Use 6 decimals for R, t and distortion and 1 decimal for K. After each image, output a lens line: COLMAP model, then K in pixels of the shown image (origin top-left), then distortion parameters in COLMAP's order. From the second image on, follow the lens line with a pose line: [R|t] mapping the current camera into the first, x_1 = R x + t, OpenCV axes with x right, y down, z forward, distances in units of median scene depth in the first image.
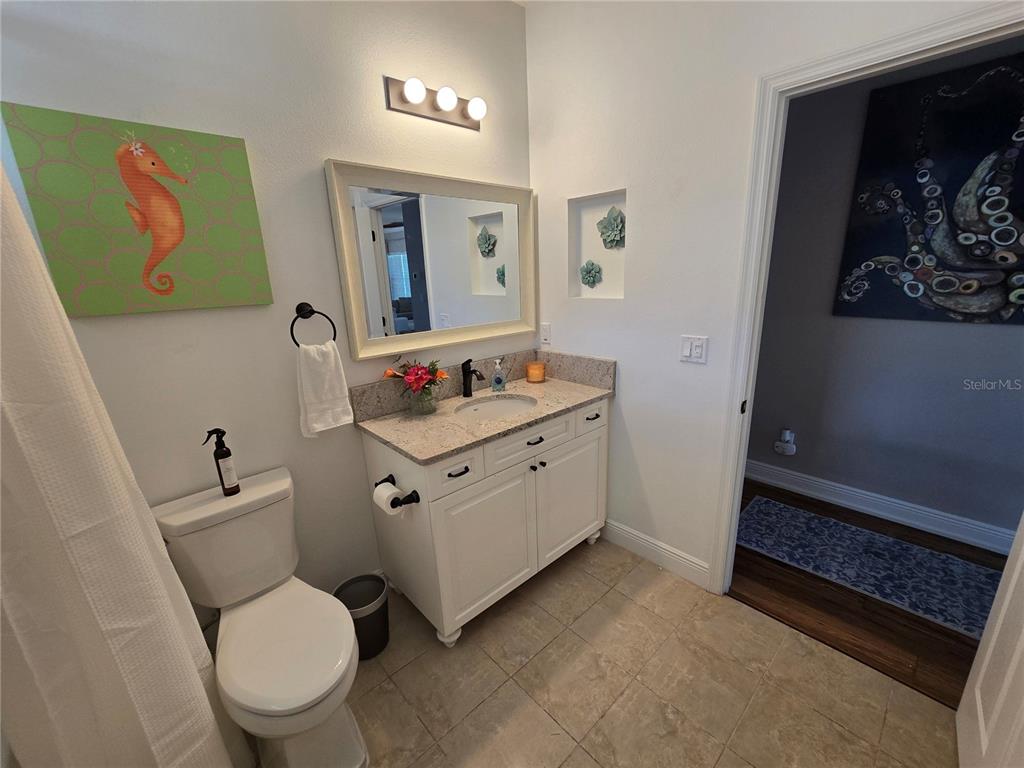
lens RADIAL K [[417.5, 0, 513.0], [0, 417.5, 390.8], [0, 0, 1]] dist [-0.000992, 0.000826]
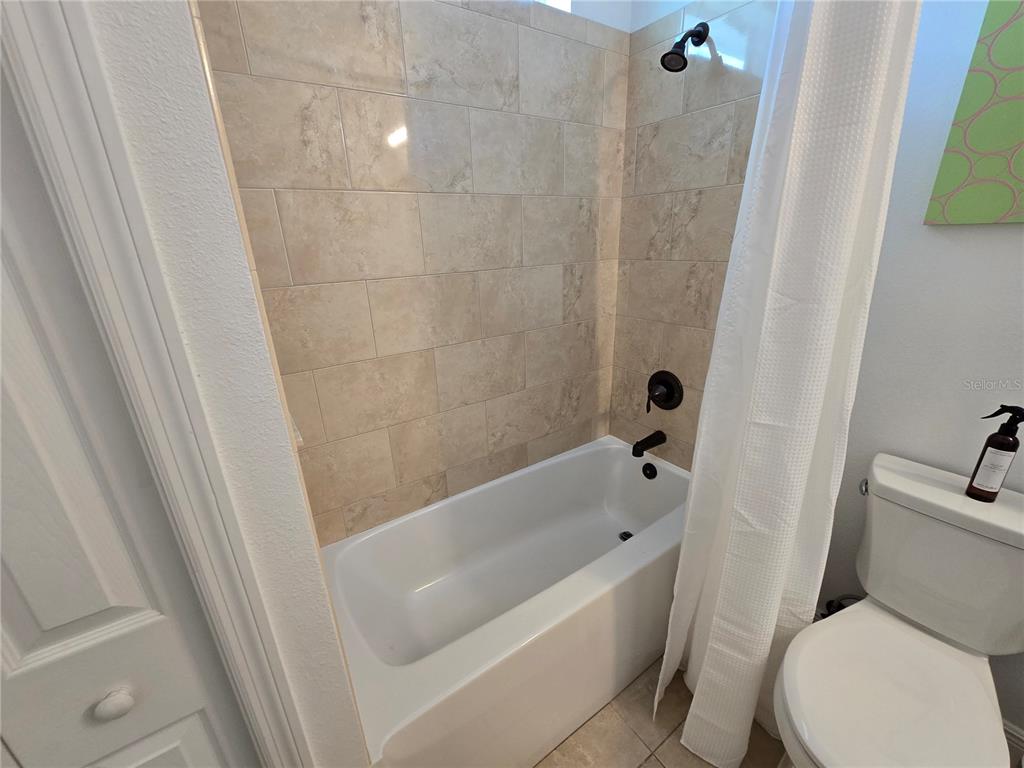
lens RADIAL K [[417.5, 0, 513.0], [0, 417.5, 390.8], [0, 0, 1]] dist [-0.000992, 0.000826]
pose [[-0.138390, 0.382790, -0.913411, 0.008412], [-0.234151, 0.883492, 0.405727, -0.014802], [0.962300, 0.270025, -0.032636, 0.228798]]
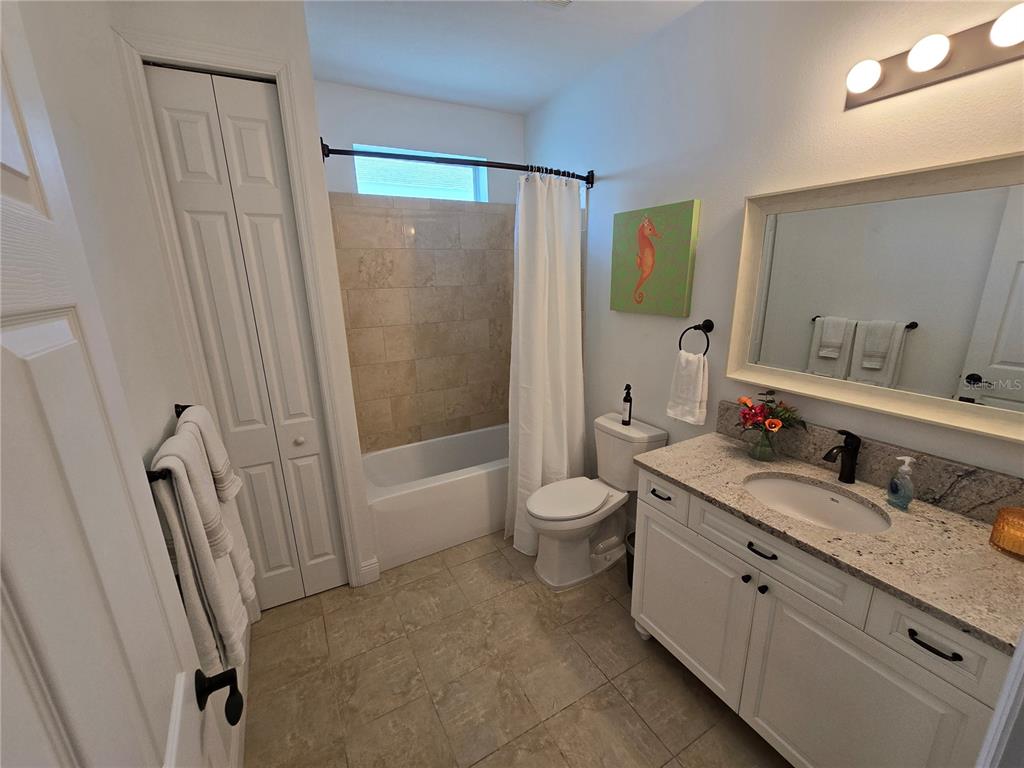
lens RADIAL K [[417.5, 0, 513.0], [0, 417.5, 390.8], [0, 0, 1]] dist [-0.000992, 0.000826]
pose [[-0.228986, 0.301261, -0.925639, 0.955490], [-0.235033, 0.905660, 0.352901, -0.368116], [0.944630, 0.298365, -0.136578, 0.794860]]
